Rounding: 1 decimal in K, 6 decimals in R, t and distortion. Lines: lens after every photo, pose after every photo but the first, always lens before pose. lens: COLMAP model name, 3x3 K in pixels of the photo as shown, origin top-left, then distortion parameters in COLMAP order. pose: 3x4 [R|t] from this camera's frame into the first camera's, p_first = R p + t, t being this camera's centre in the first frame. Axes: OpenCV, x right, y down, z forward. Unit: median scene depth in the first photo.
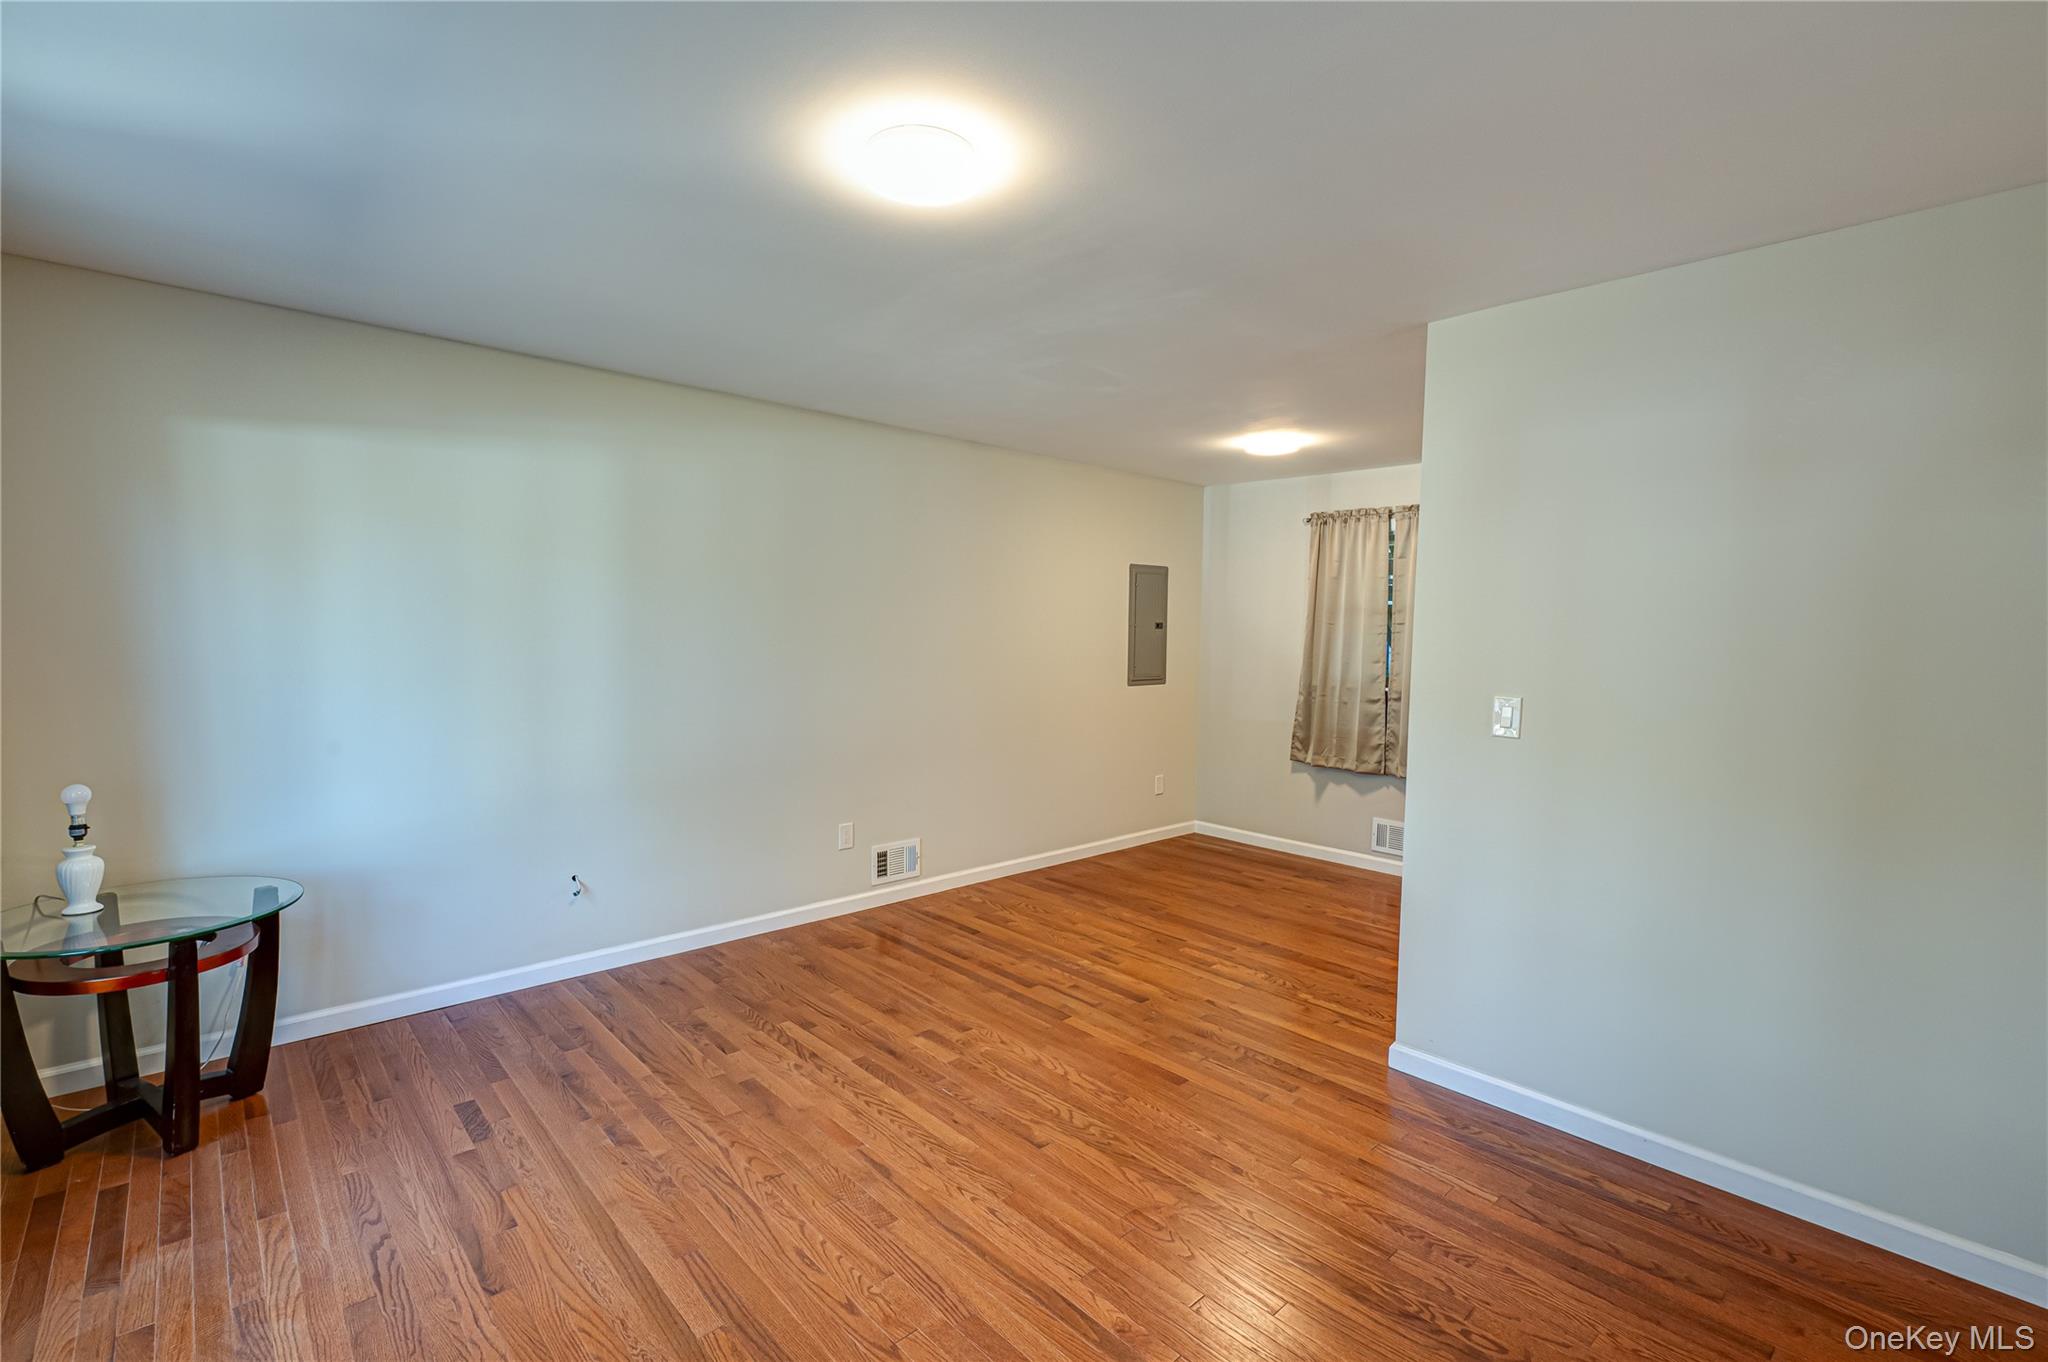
lens RADIAL K [[914.5, 0, 1029.7], [0, 914.5, 686.5], [0, 0, 1]] dist [-0.003444, -0.002469]
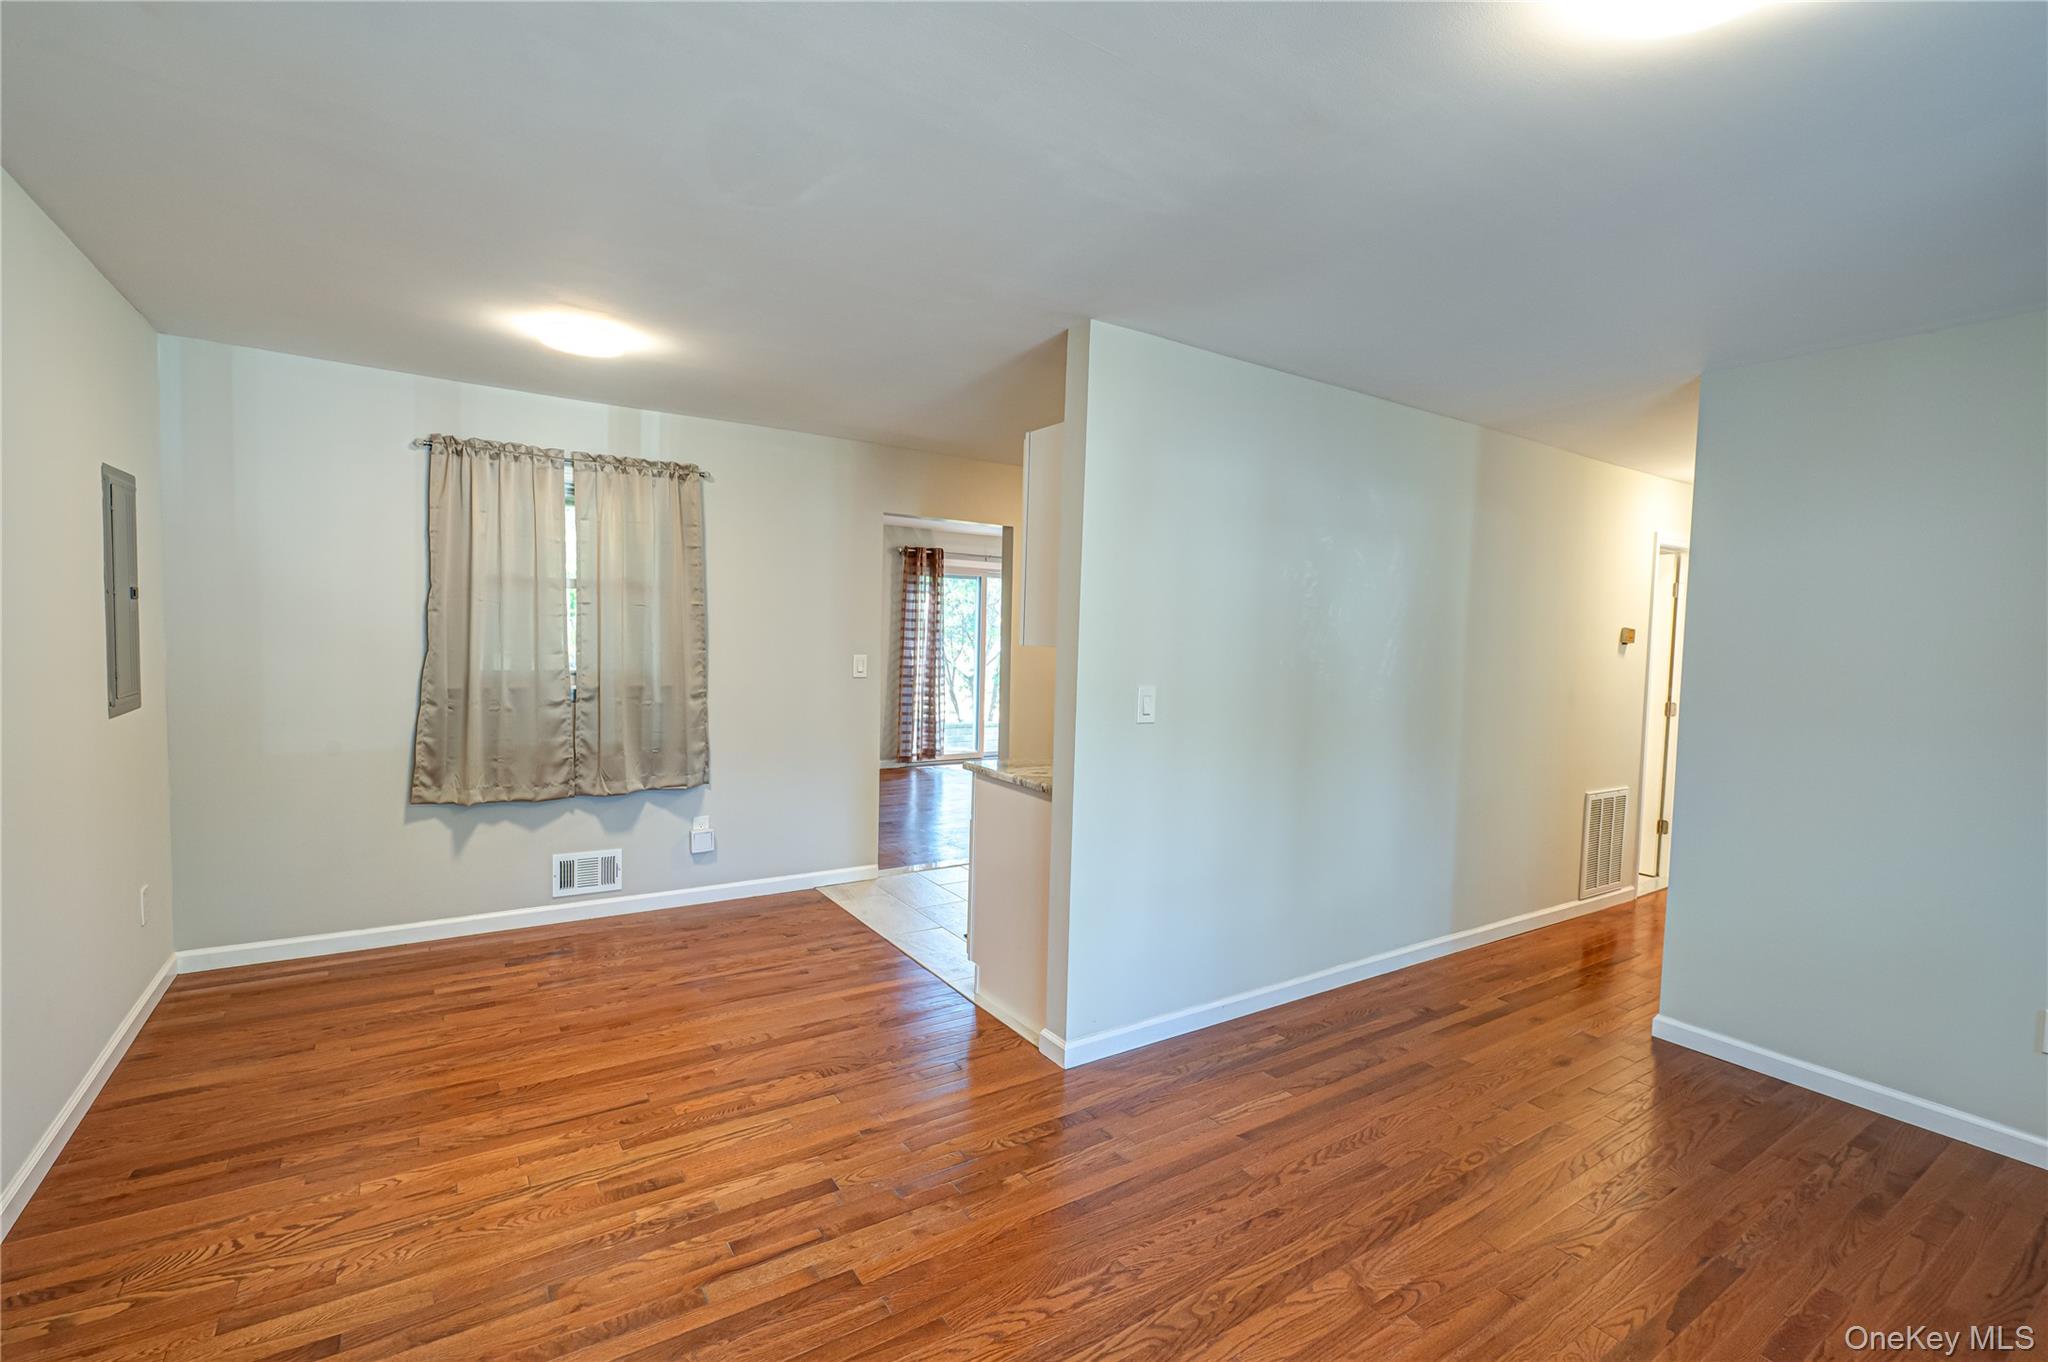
lens RADIAL K [[914.5, 0, 1035.0], [0, 914.5, 684.8], [0, 0, 1]] dist [-0.003444, -0.002469]
pose [[0.155701, -0.068817, 0.985404, -0.330510], [0.033777, 0.997358, 0.064314, -0.037499], [-0.987227, 0.023270, 0.157614, 0.514775]]
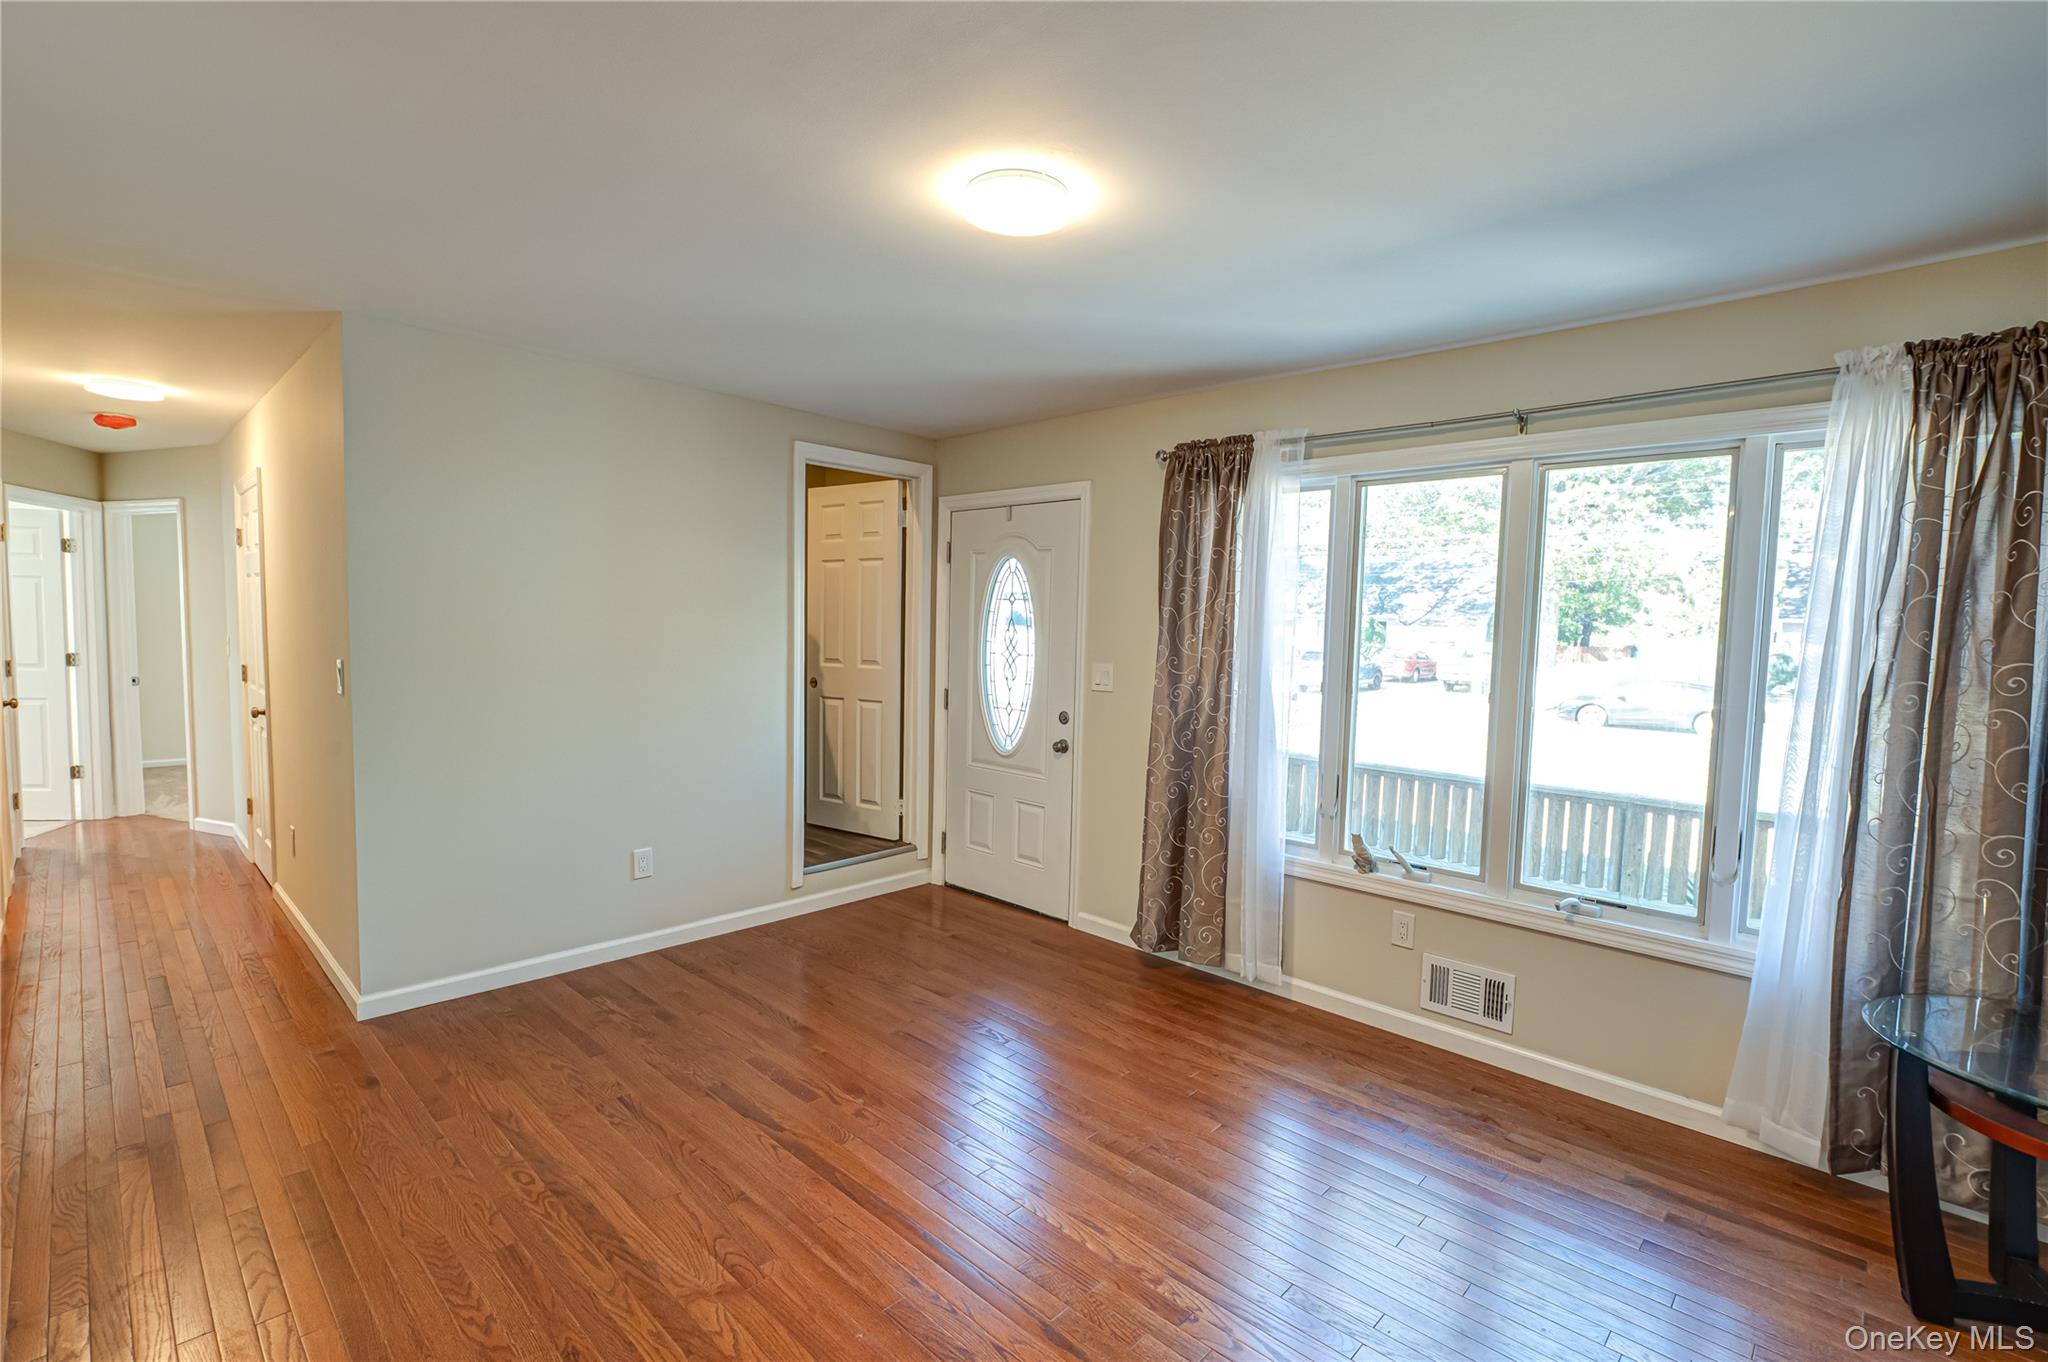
lens RADIAL K [[914.5, 0, 1028.9], [0, 914.5, 686.4], [0, 0, 1]] dist [-0.003444, -0.002469]
pose [[-0.997382, -0.037330, -0.061934, -0.033651], [-0.044877, 0.991101, 0.125321, -0.049913], [0.056705, 0.127772, -0.990181, 0.793868]]
